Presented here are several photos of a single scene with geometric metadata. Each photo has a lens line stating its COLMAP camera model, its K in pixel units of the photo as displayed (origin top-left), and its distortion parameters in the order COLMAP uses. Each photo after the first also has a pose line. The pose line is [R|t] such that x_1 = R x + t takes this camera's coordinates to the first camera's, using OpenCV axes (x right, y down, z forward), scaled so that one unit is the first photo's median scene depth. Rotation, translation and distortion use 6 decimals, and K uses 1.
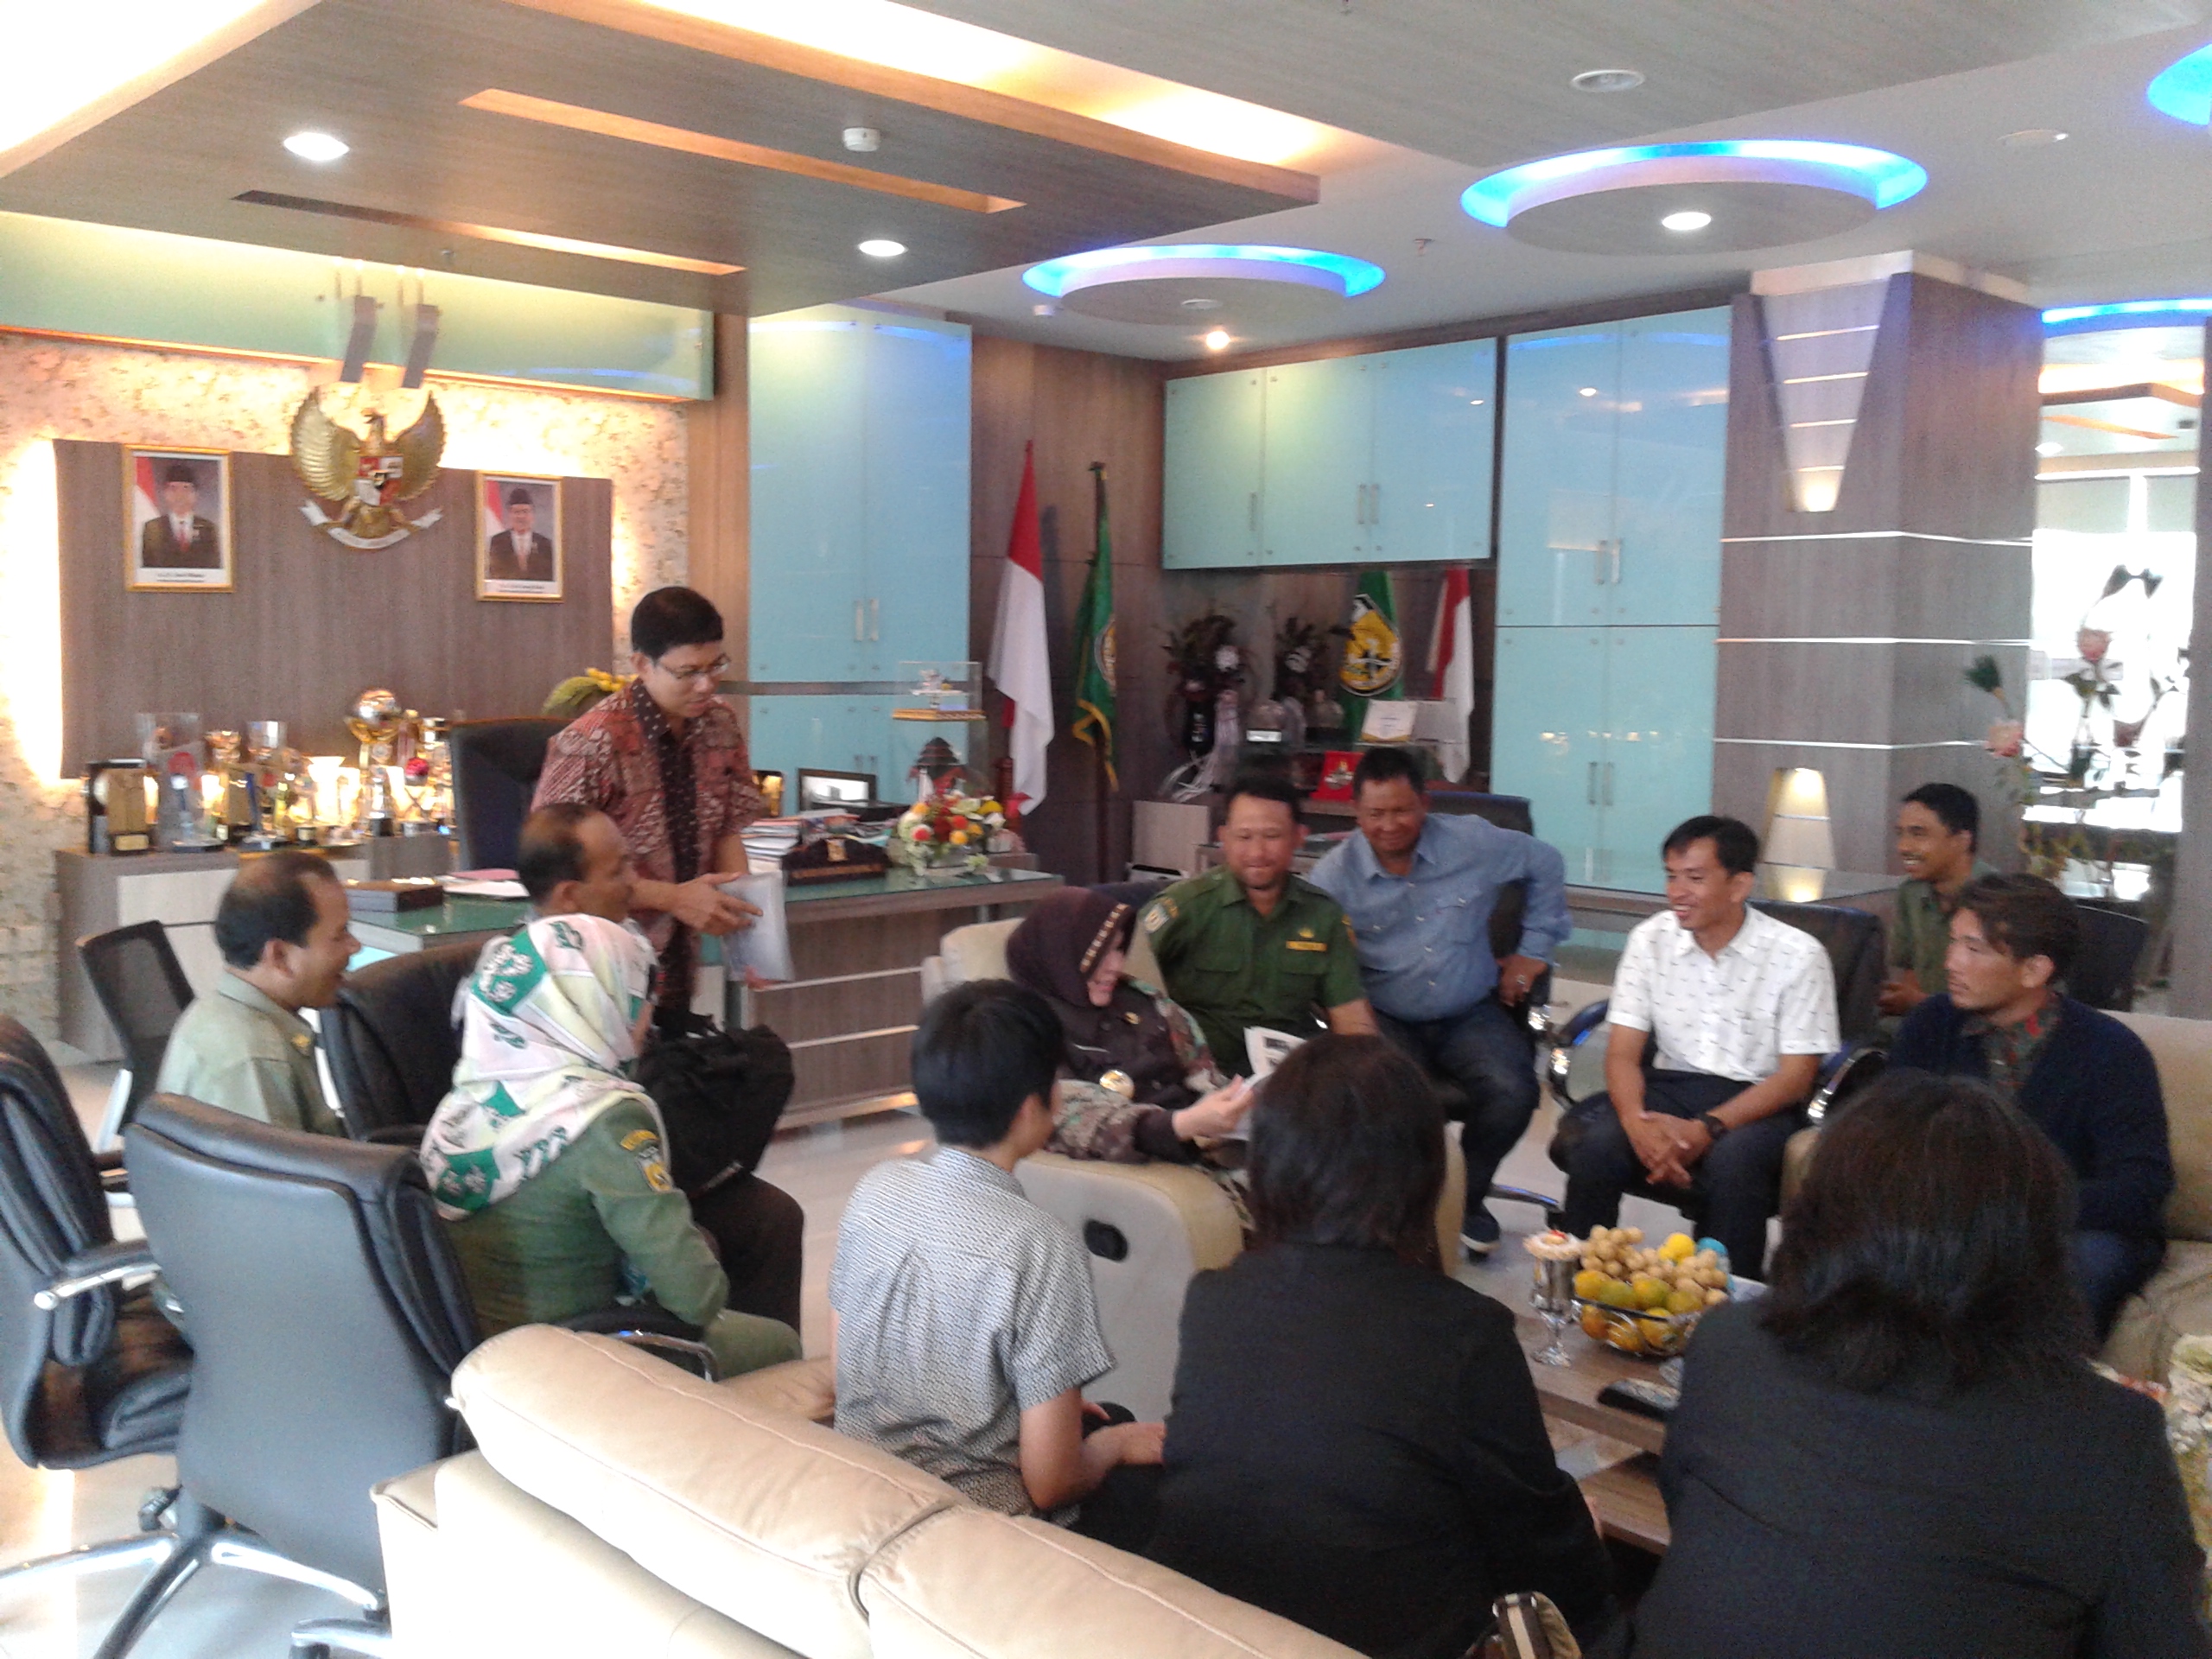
lens RADIAL K [[2012.6, 0, 1106.7], [0, 2012.6, 805.1], [0, 0, 1]] dist [0.077189, -0.171409]
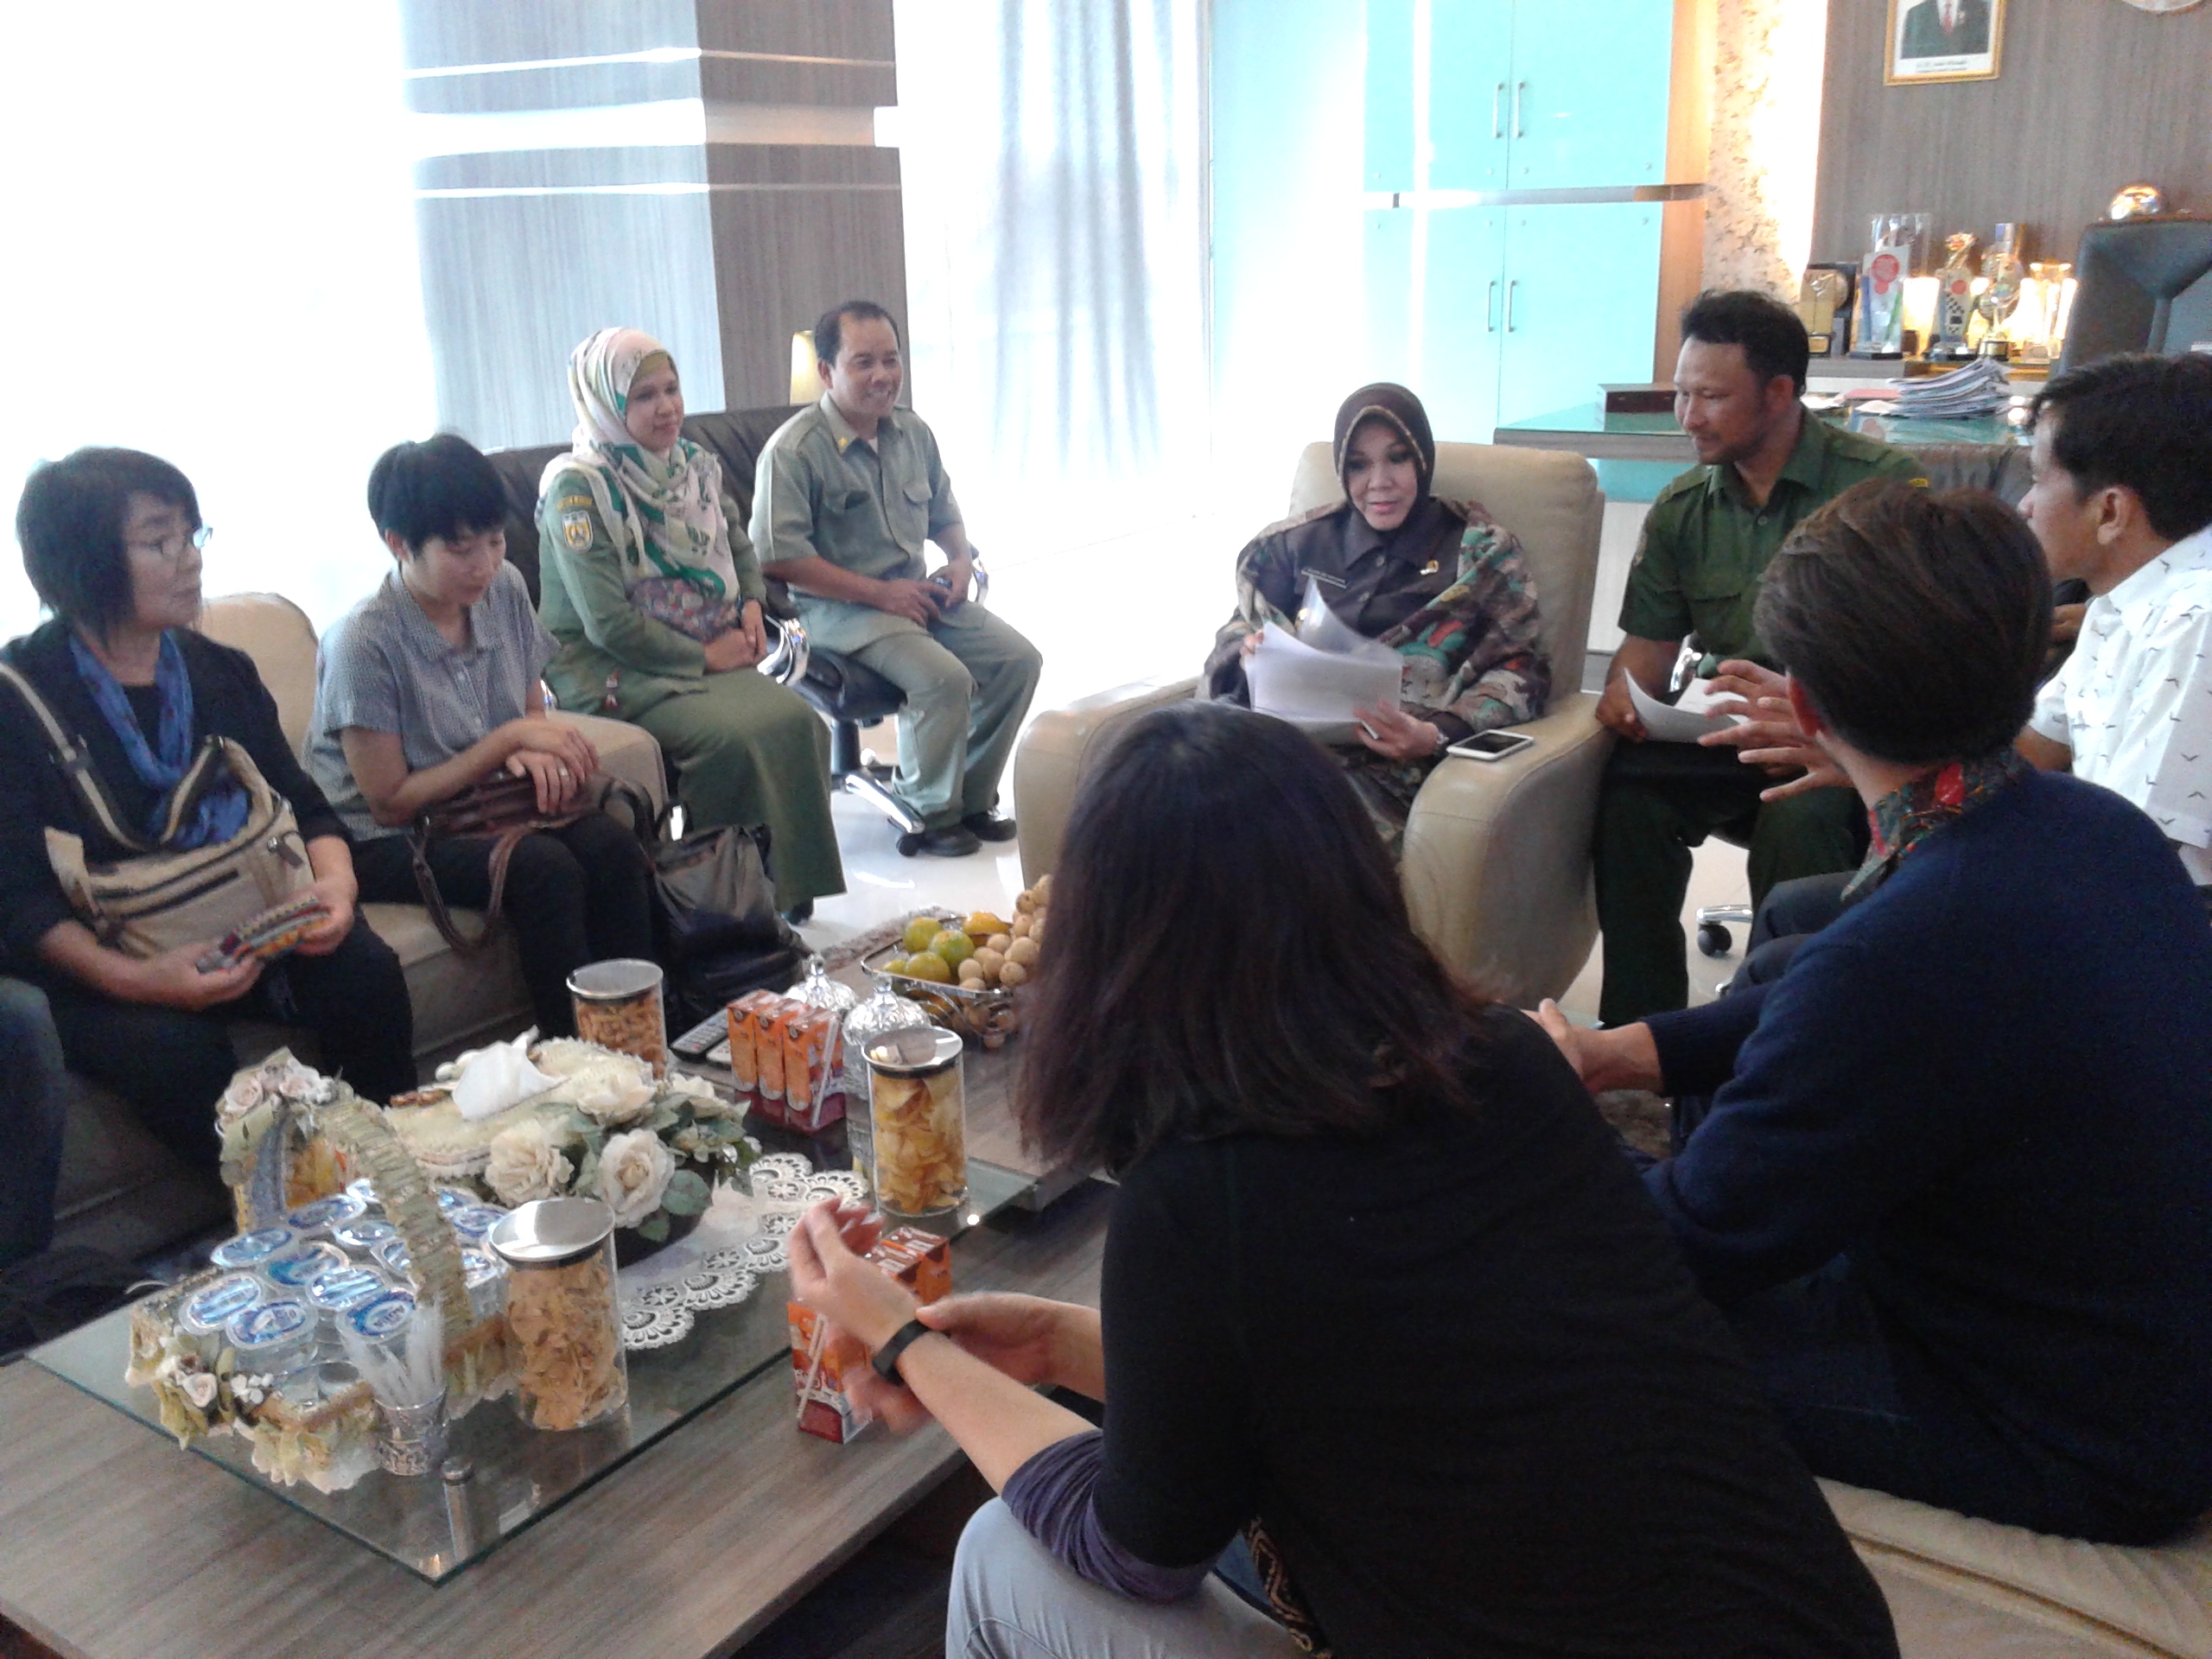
lens RADIAL K [[2012.6, 0, 1106.7], [0, 2012.6, 805.1], [0, 0, 1]] dist [0.077189, -0.171409]
pose [[0.248242, 0.262399, -0.932482, 0.406157], [-0.050829, 0.964816, 0.257966, -0.003112], [0.967364, -0.016641, 0.252845, 0.357031]]
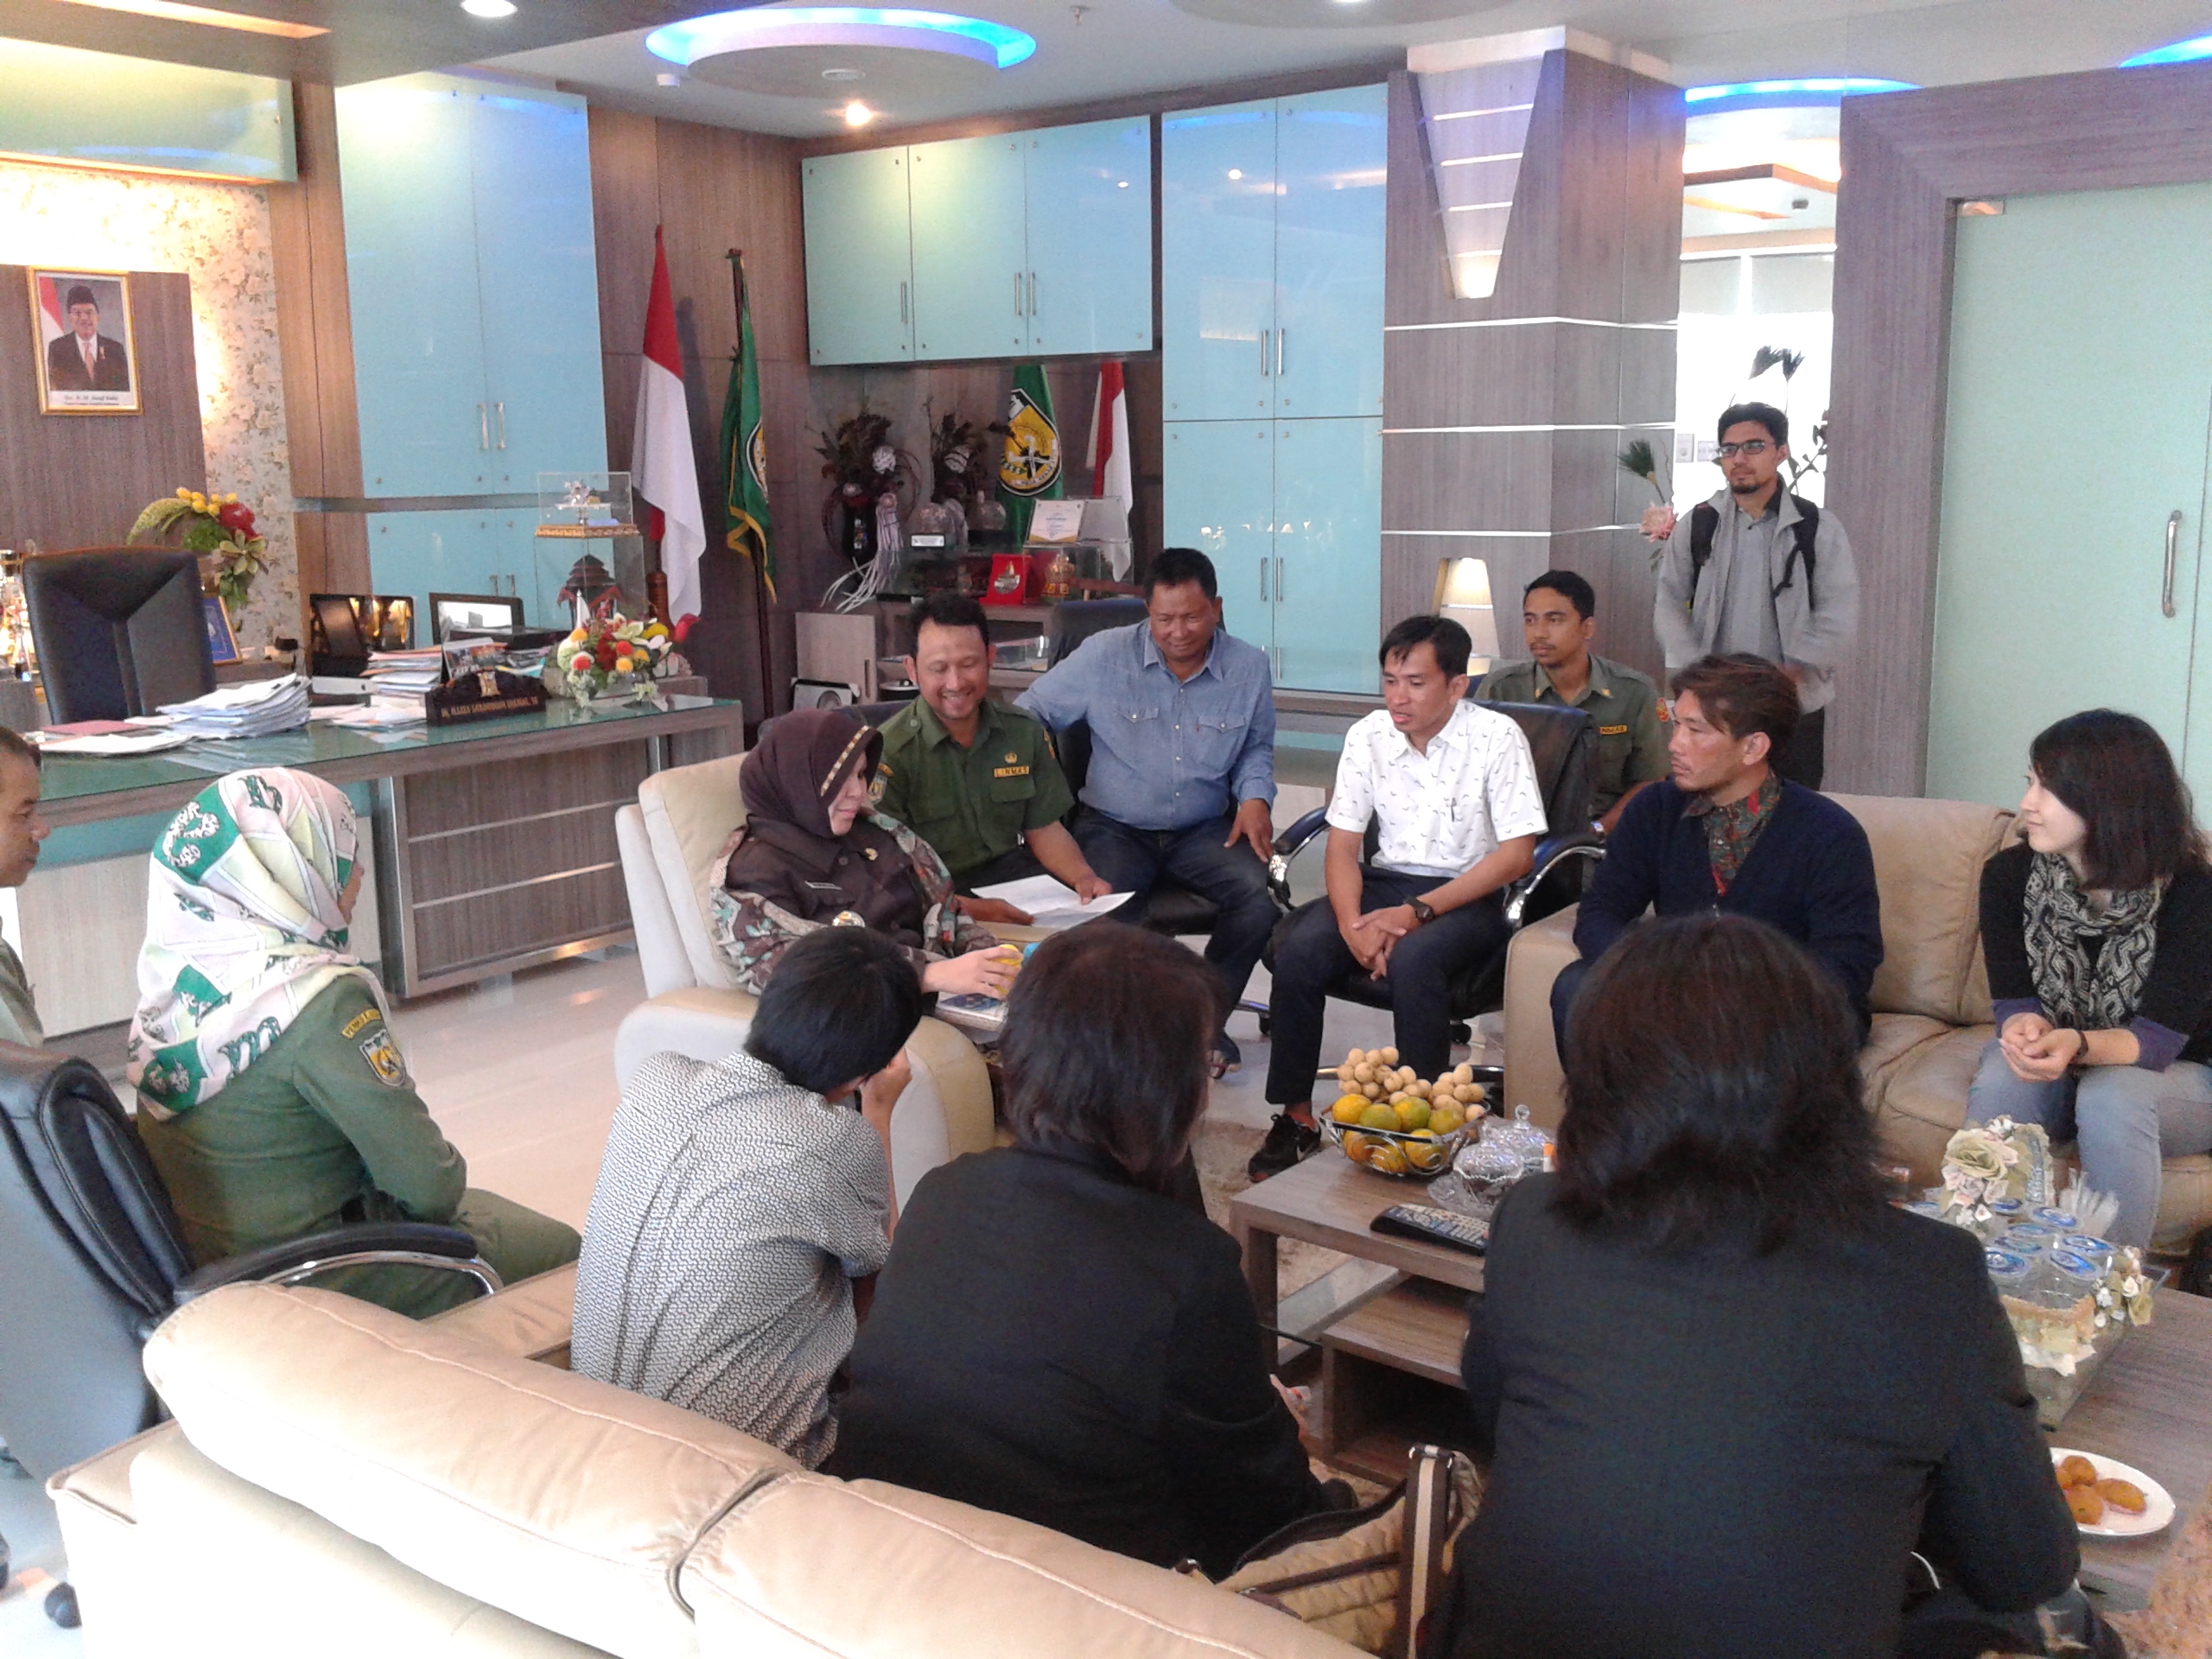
lens RADIAL K [[2011.5, 0, 1112.8], [0, 2011.5, 806.2], [0, 0, 1]] dist [0.113787, -0.258640]
pose [[0.982862, -0.055016, 0.175940, -0.016448], [0.037104, 0.993934, 0.103526, -0.006191], [-0.180568, -0.095224, 0.978942, 0.032065]]
